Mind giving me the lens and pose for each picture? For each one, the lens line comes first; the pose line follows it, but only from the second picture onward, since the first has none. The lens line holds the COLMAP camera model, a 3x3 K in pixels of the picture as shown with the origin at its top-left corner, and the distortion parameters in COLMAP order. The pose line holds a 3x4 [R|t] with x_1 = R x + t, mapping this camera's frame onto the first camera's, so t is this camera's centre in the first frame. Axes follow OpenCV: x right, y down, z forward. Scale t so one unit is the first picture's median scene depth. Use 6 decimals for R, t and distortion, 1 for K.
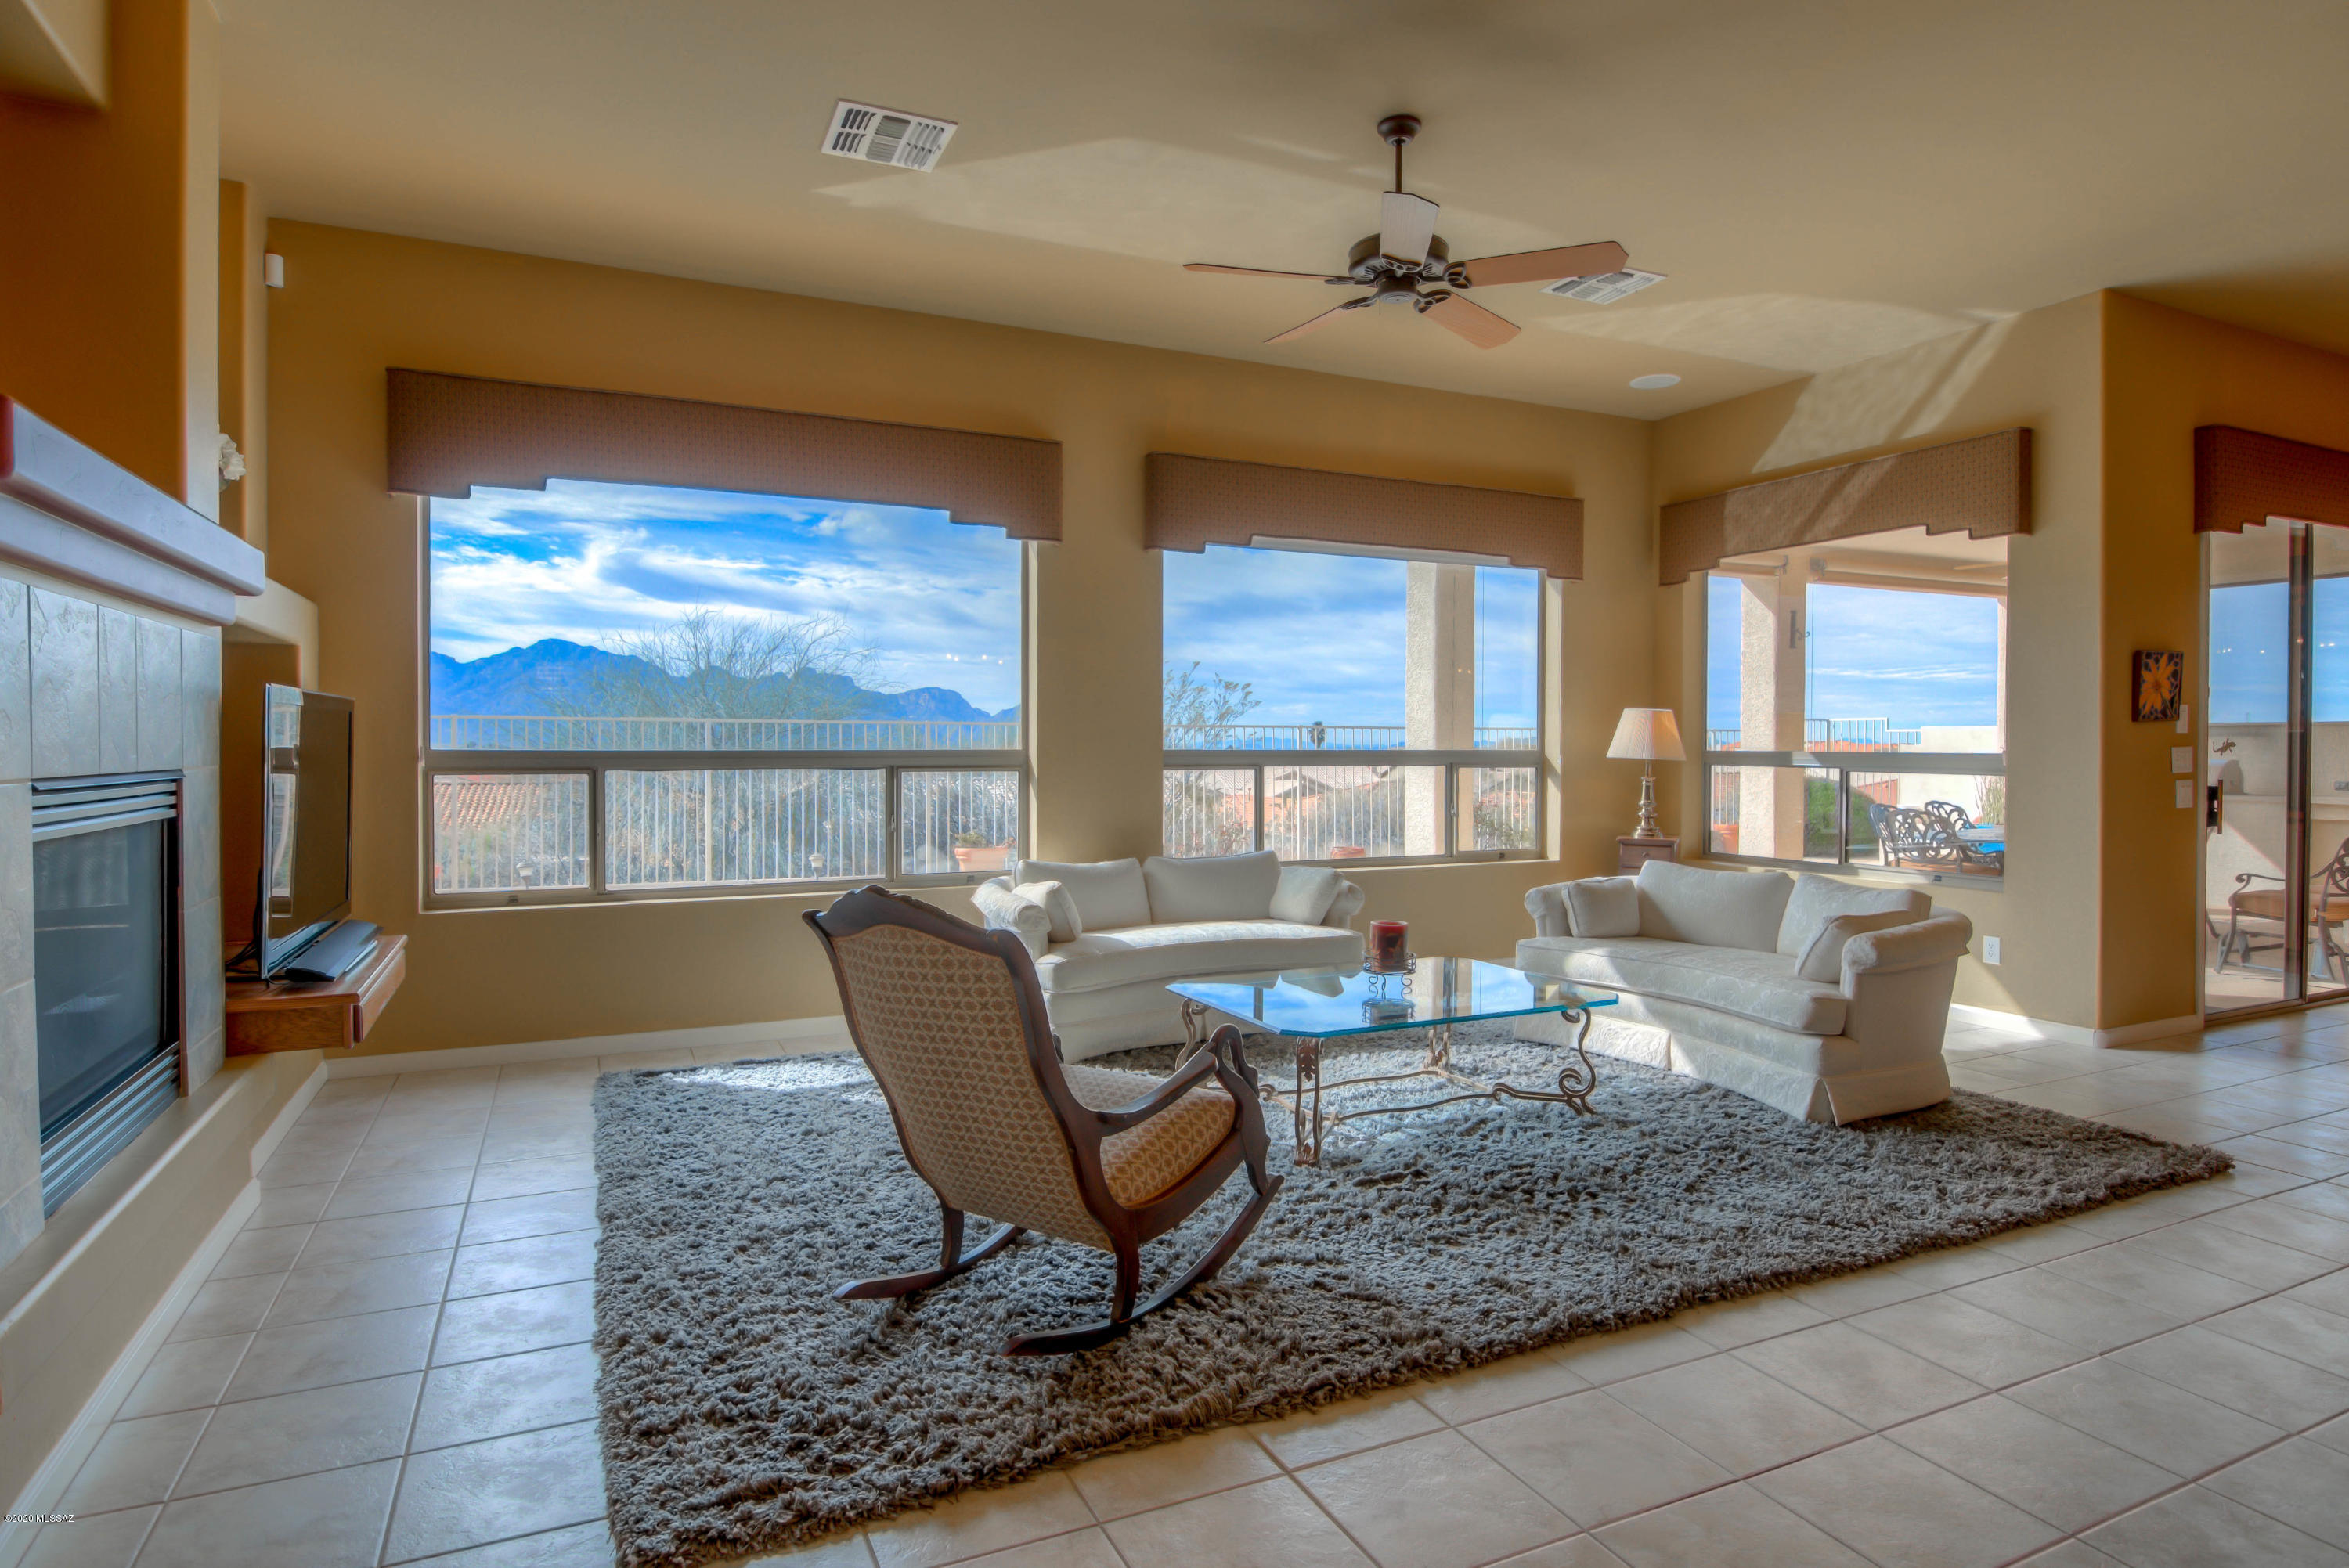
lens RADIAL K [[1255.8, 0, 1168.2], [0, 1255.8, 747.1], [0, 0, 1]] dist [0.003652, 0.000407]
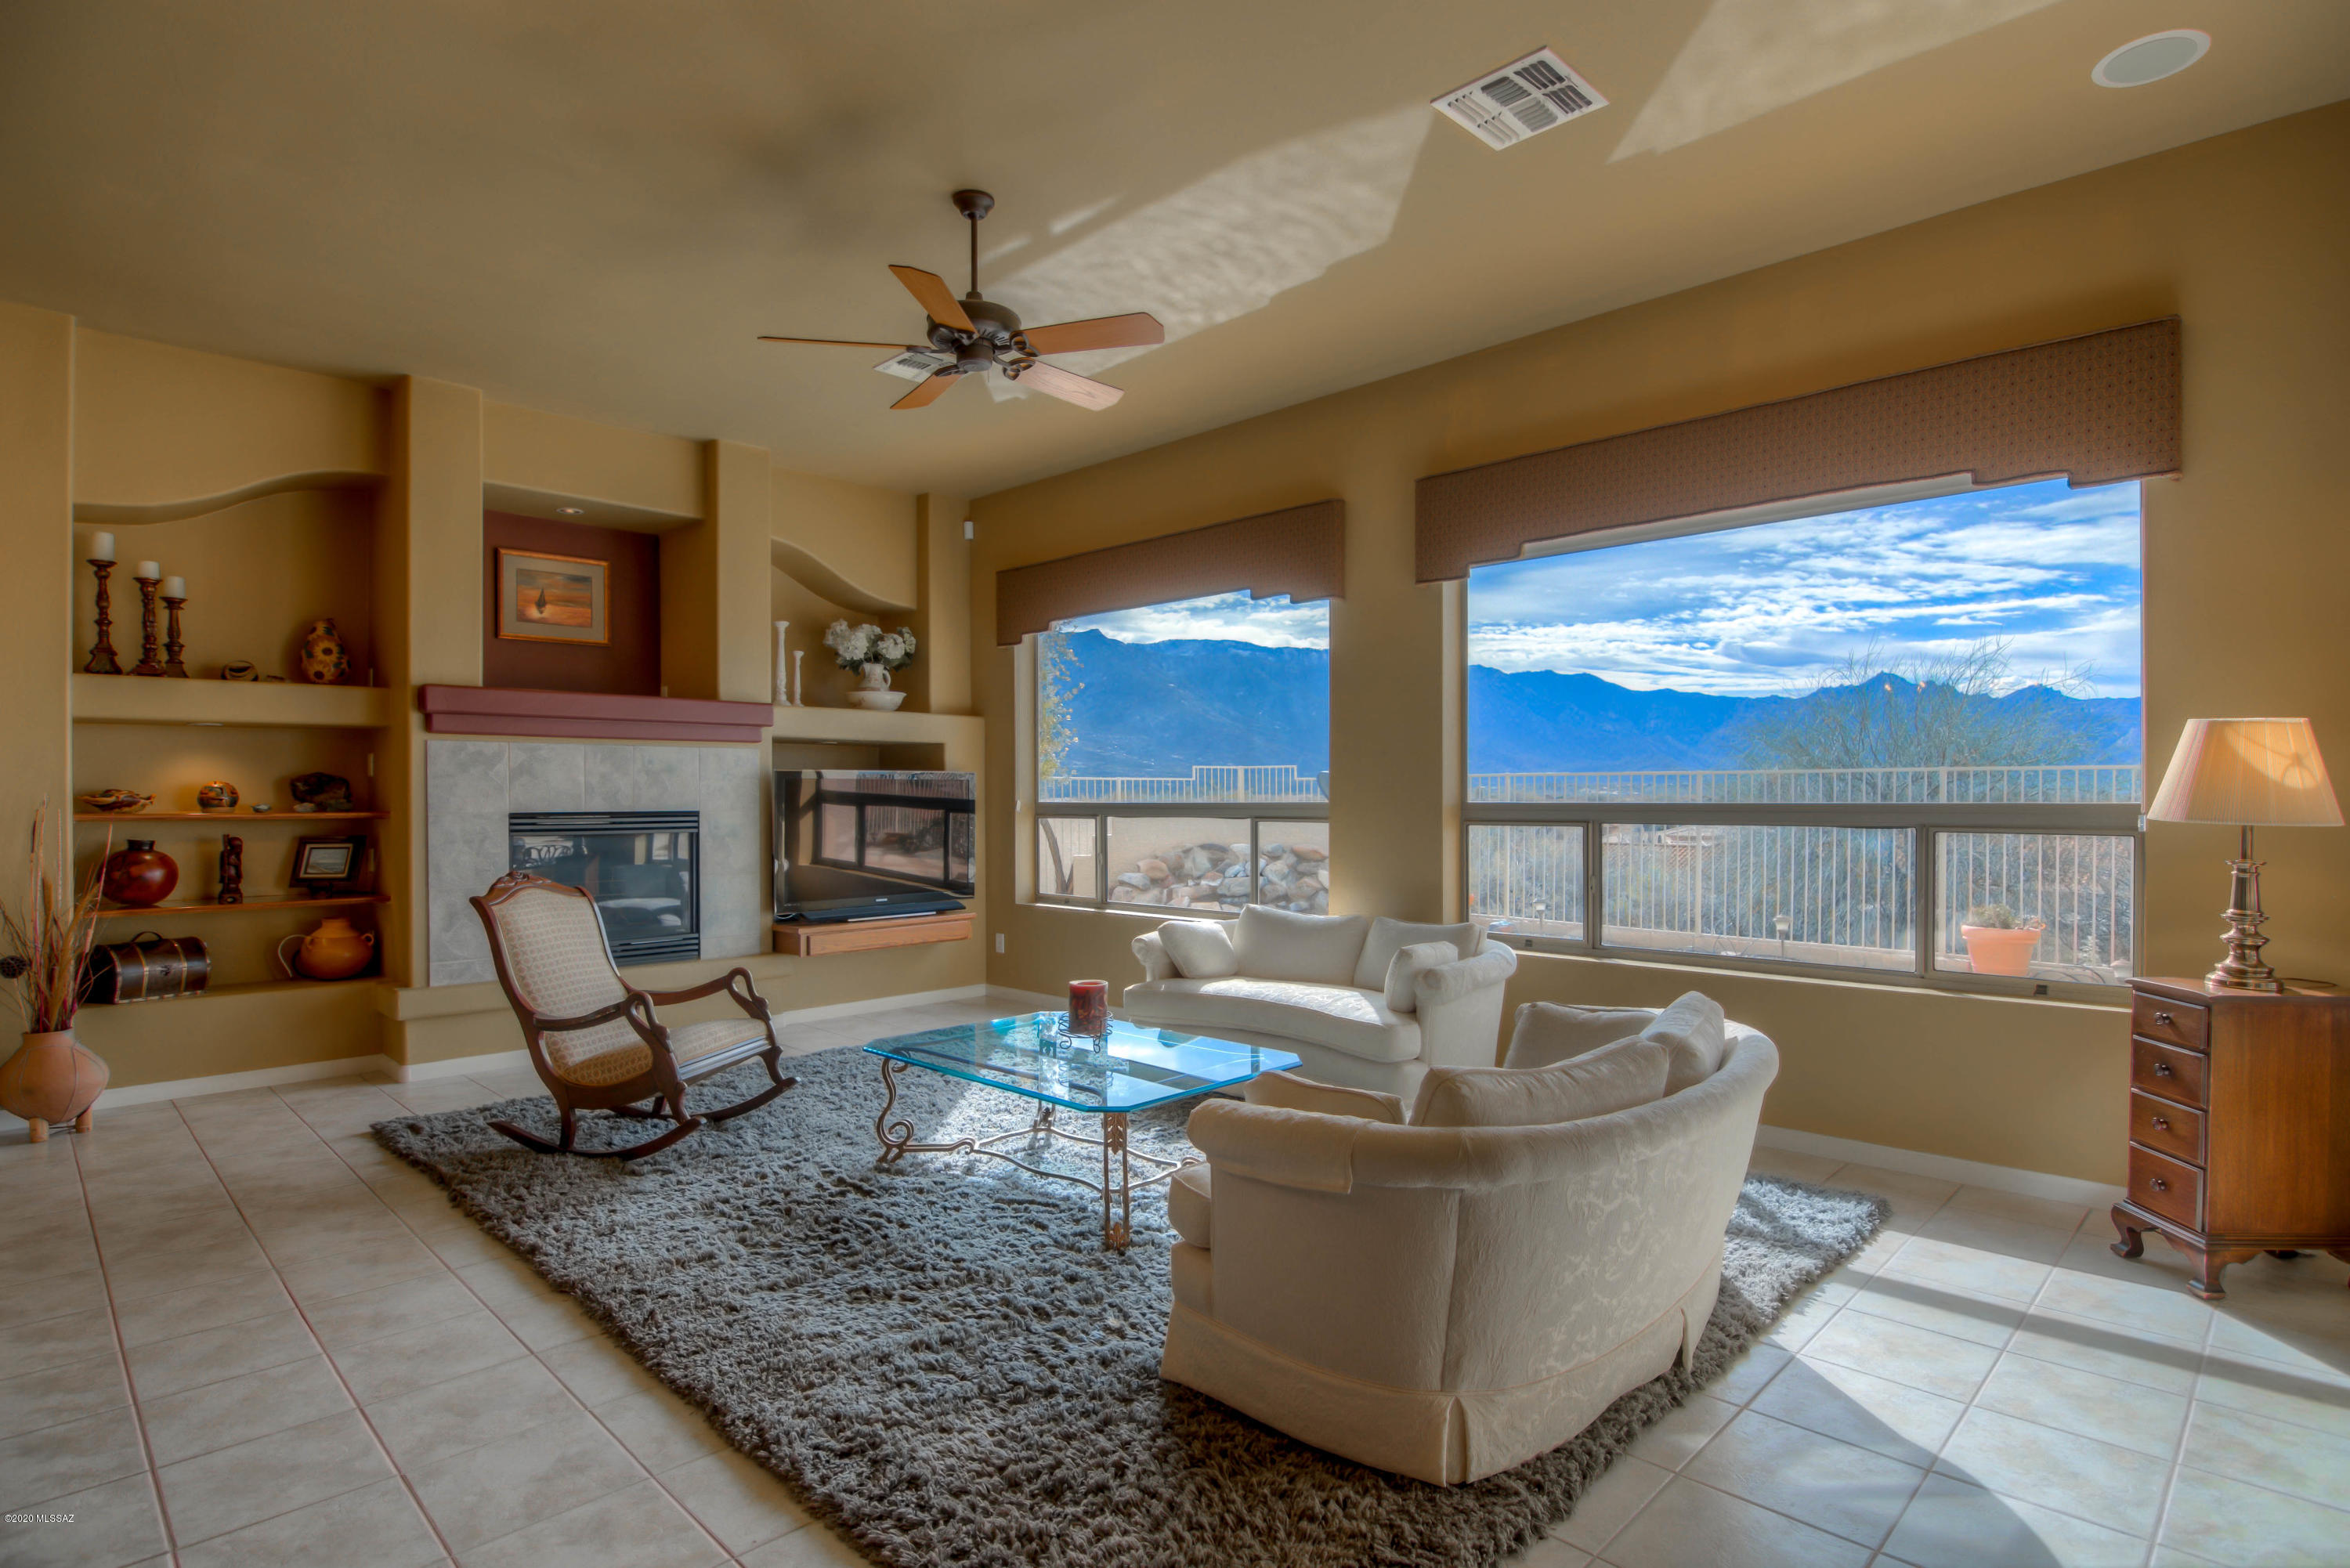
lens RADIAL K [[1198.7, 0, 1160.1], [0, 1198.7, 780.4], [0, 0, 1]] dist [0.001688, -0.013175]
pose [[0.340564, -0.013898, -0.940118, 0.749526], [-0.001469, 0.999882, -0.015314, -0.000220], [0.940220, 0.006596, 0.340504, 0.525097]]
